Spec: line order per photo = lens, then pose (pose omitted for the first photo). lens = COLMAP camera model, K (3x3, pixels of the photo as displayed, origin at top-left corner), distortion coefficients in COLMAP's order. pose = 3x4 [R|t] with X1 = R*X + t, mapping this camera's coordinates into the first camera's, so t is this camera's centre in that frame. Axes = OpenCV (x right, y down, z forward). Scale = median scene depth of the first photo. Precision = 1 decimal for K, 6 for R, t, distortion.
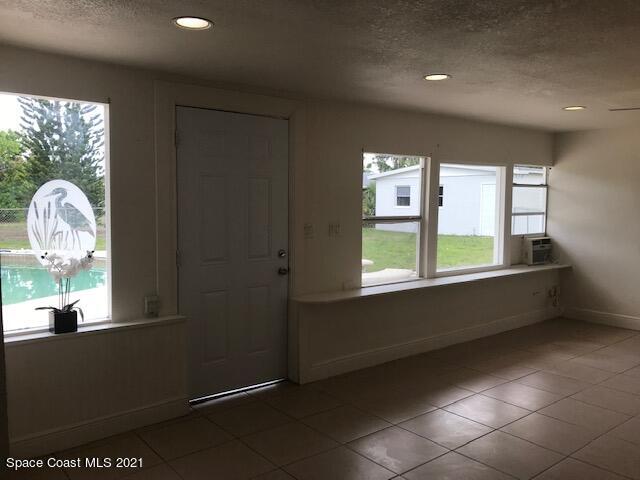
lens RADIAL K [[526.2, 0, 319.8], [0, 526.2, 238.5], [0, 0, 1]] dist [0.058614, -0.046846]
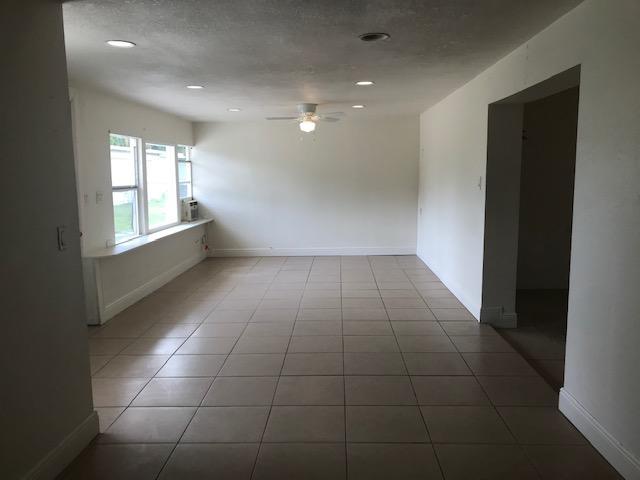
lens RADIAL K [[526.2, 0, 320.6], [0, 526.2, 238.5], [0, 0, 1]] dist [0.058614, -0.046846]
pose [[0.655647, -0.104975, 0.747734, -0.400091], [0.067688, 0.994473, 0.080264, 0.009027], [-0.752027, -0.002012, 0.659129, -0.129027]]
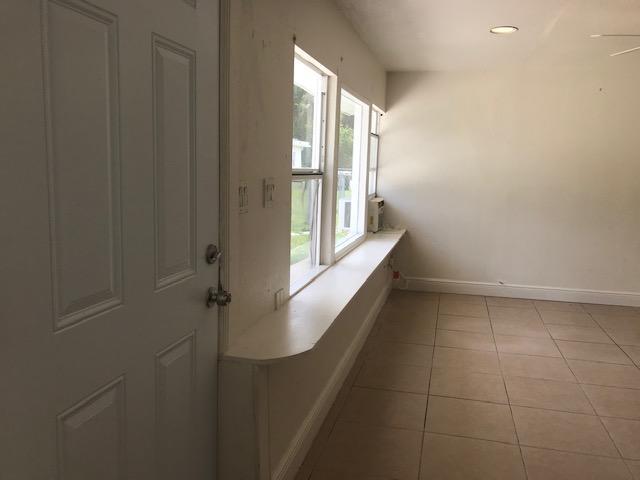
lens RADIAL K [[526.2, 0, 317.7], [0, 526.2, 238.8], [0, 0, 1]] dist [0.058614, -0.046846]
pose [[0.803392, -0.069910, 0.591333, -0.165185], [0.025438, 0.996207, 0.083216, -0.010824], [-0.594907, -0.051812, 0.802123, 0.412022]]
